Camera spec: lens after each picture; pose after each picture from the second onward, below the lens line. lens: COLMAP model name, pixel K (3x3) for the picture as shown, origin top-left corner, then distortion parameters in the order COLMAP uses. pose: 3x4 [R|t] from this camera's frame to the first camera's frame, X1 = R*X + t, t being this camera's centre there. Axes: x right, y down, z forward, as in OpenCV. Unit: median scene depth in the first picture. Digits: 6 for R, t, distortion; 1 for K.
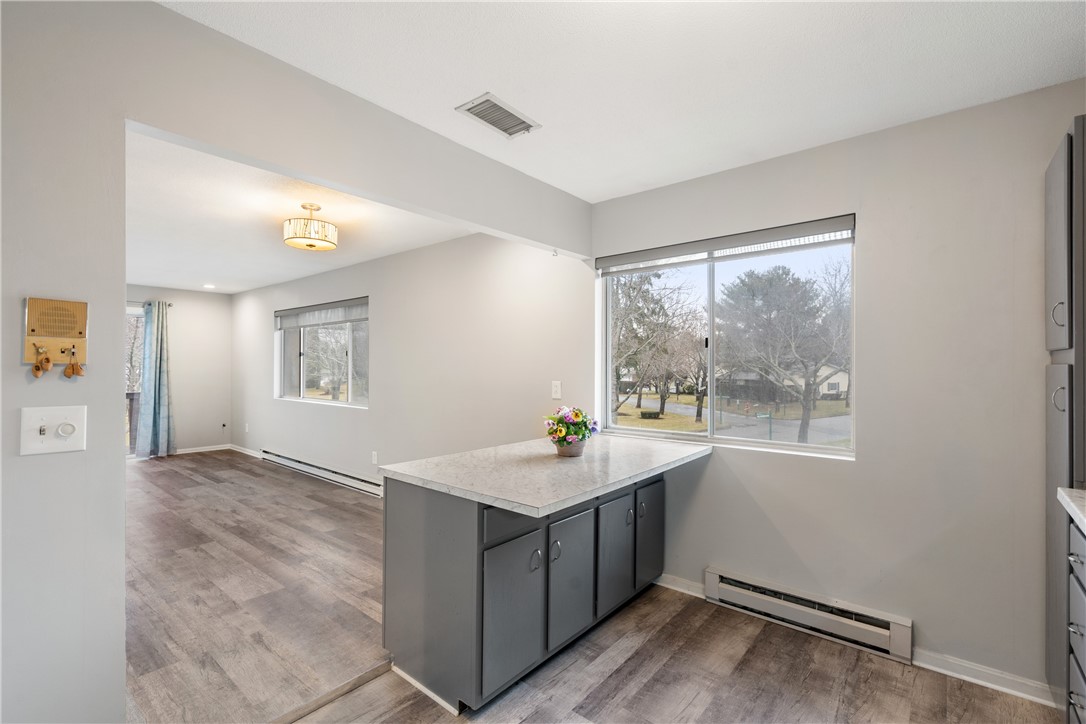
lens RADIAL K [[492.9, 0, 538.2], [0, 492.9, 360.2], [0, 0, 1]] dist [-0.004736, 0.001552]
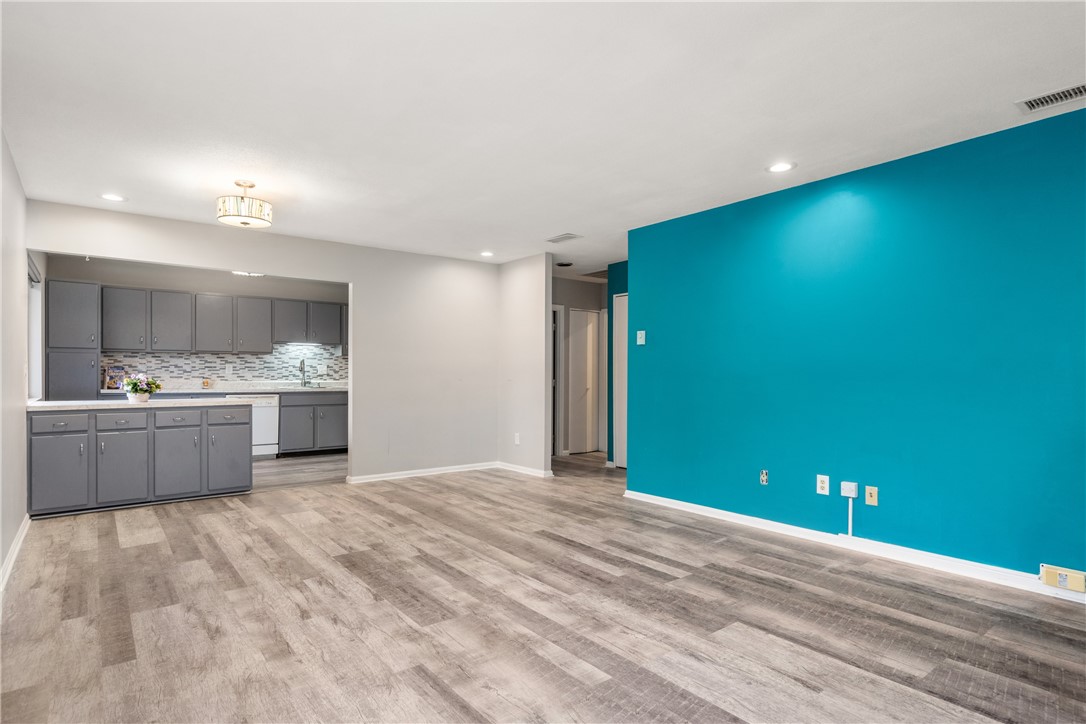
lens RADIAL K [[571.2, 0, 541.7], [0, 571.2, 369.5], [0, 0, 1]] dist [0.005448, 0.001093]
pose [[-0.979664, -0.002378, 0.200629, -0.996671], [-0.005592, 0.999865, -0.015451, 0.058707], [-0.200565, -0.016259, -0.979545, 1.565555]]
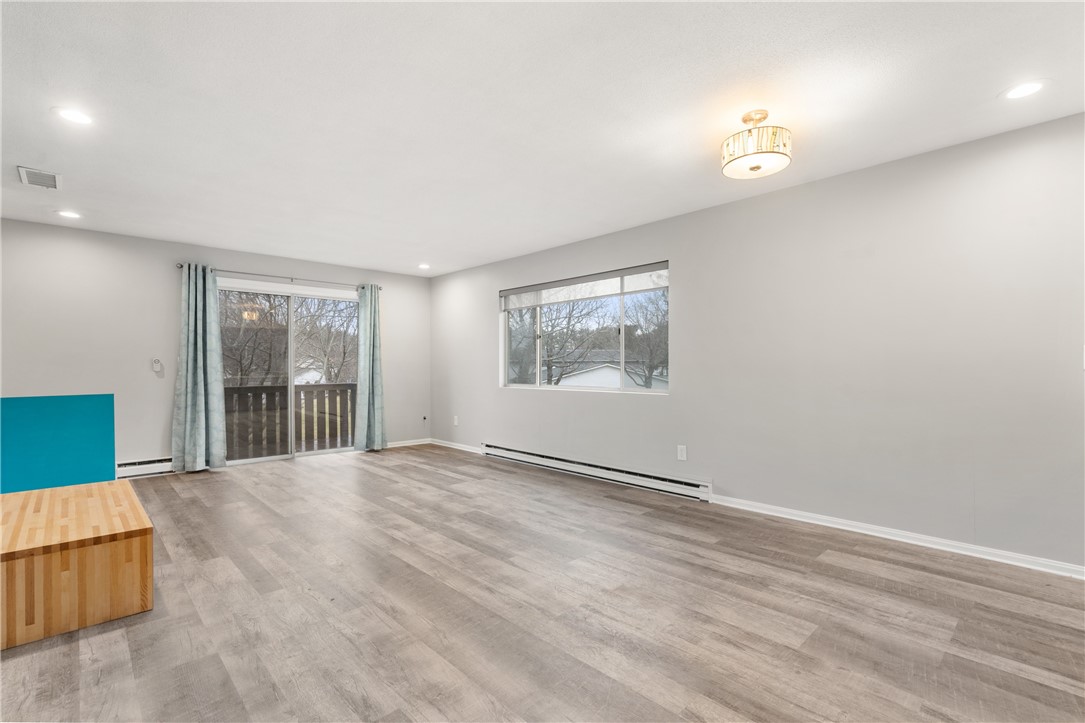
lens RADIAL K [[492.5, 0, 538.3], [0, 492.5, 368.6], [0, 0, 1]] dist [-0.004736, 0.001552]
pose [[0.993652, -0.004772, -0.112394, -0.552822], [0.006061, 0.999920, 0.011132, 0.050255], [0.112332, -0.011743, 0.993601, 0.162642]]
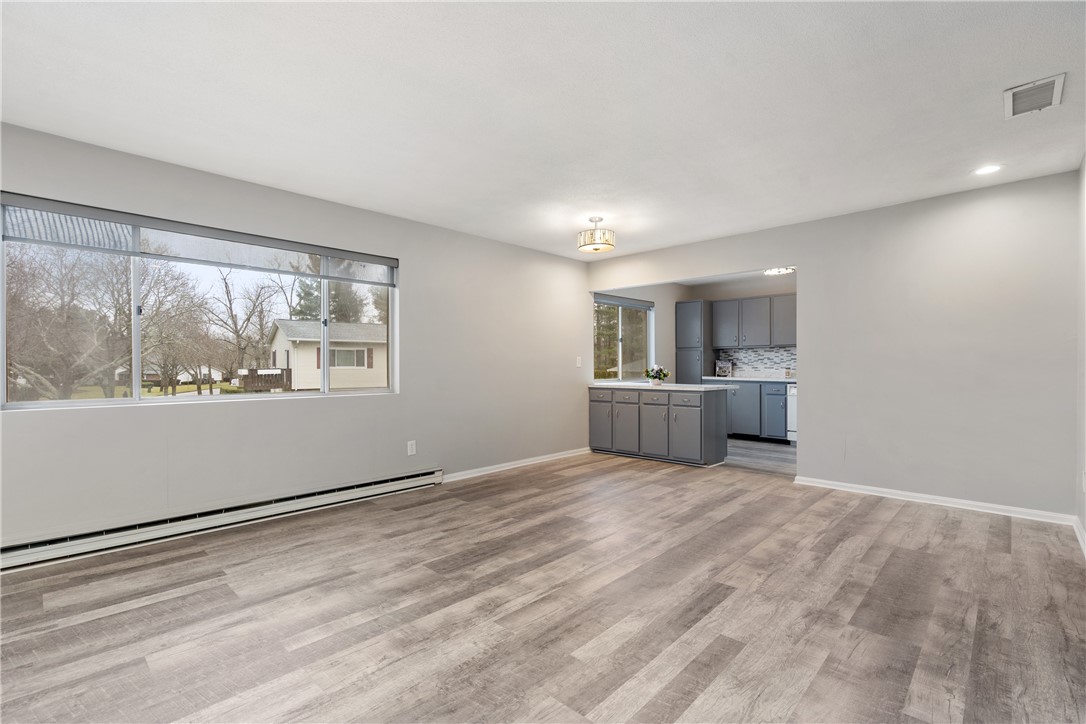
lens RADIAL K [[492.9, 0, 542.2], [0, 492.9, 359.6], [0, 0, 1]] dist [-0.004736, 0.001552]
pose [[0.054279, 0.012285, 0.998450, -1.380867], [-0.005998, 0.999910, -0.011976, 0.057789], [-0.998508, -0.005339, 0.054347, 0.832599]]
